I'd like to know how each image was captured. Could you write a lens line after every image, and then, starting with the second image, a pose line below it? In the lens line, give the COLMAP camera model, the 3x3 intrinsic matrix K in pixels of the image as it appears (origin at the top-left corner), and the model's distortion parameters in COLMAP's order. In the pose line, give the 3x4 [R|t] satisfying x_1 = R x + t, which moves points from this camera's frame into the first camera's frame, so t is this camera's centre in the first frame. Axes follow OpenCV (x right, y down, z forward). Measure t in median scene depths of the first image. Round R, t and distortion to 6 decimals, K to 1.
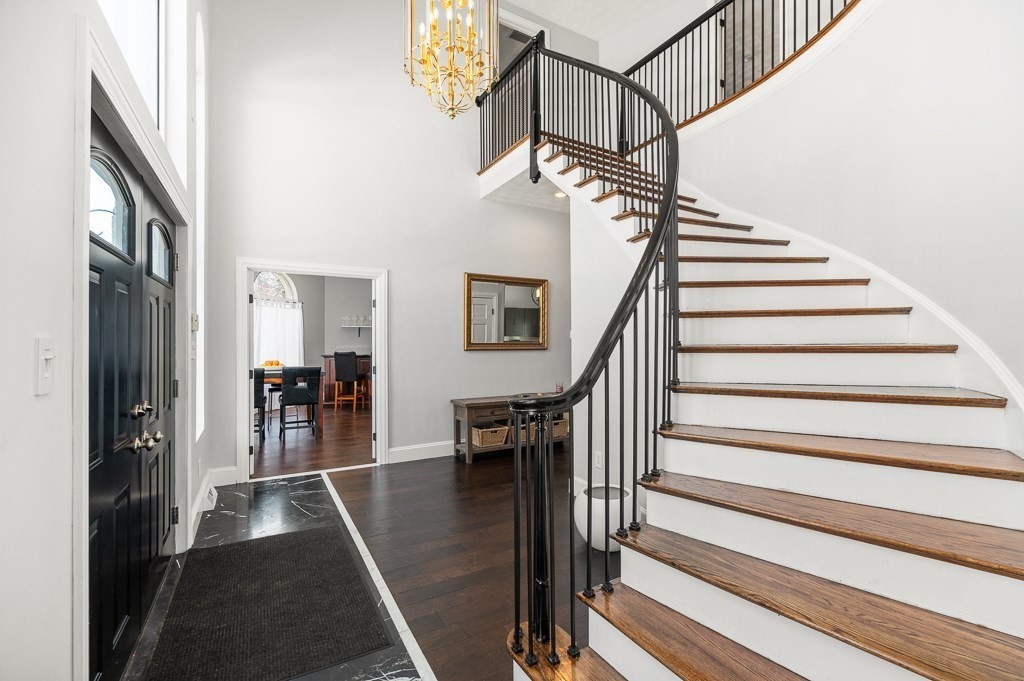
lens RADIAL K [[447.1, 0, 511.6], [0, 447.1, 342.3], [0, 0, 1]] dist [0.000383, 0.000014]
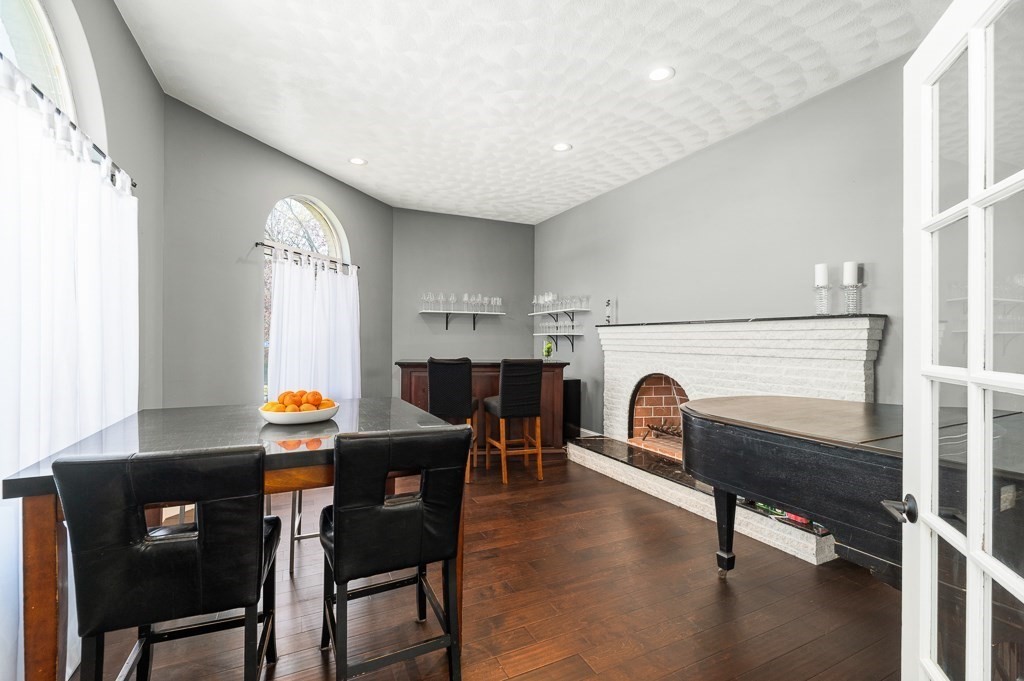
lens RADIAL K [[447.1, 0, 512.7], [0, 447.1, 340.0], [0, 0, 1]] dist [0.000383, 0.000014]
pose [[0.997909, 0.006606, -0.064294, -0.270443], [-0.006580, 0.999978, 0.000612, 0.001106], [0.064297, -0.000188, 0.997931, 0.513886]]
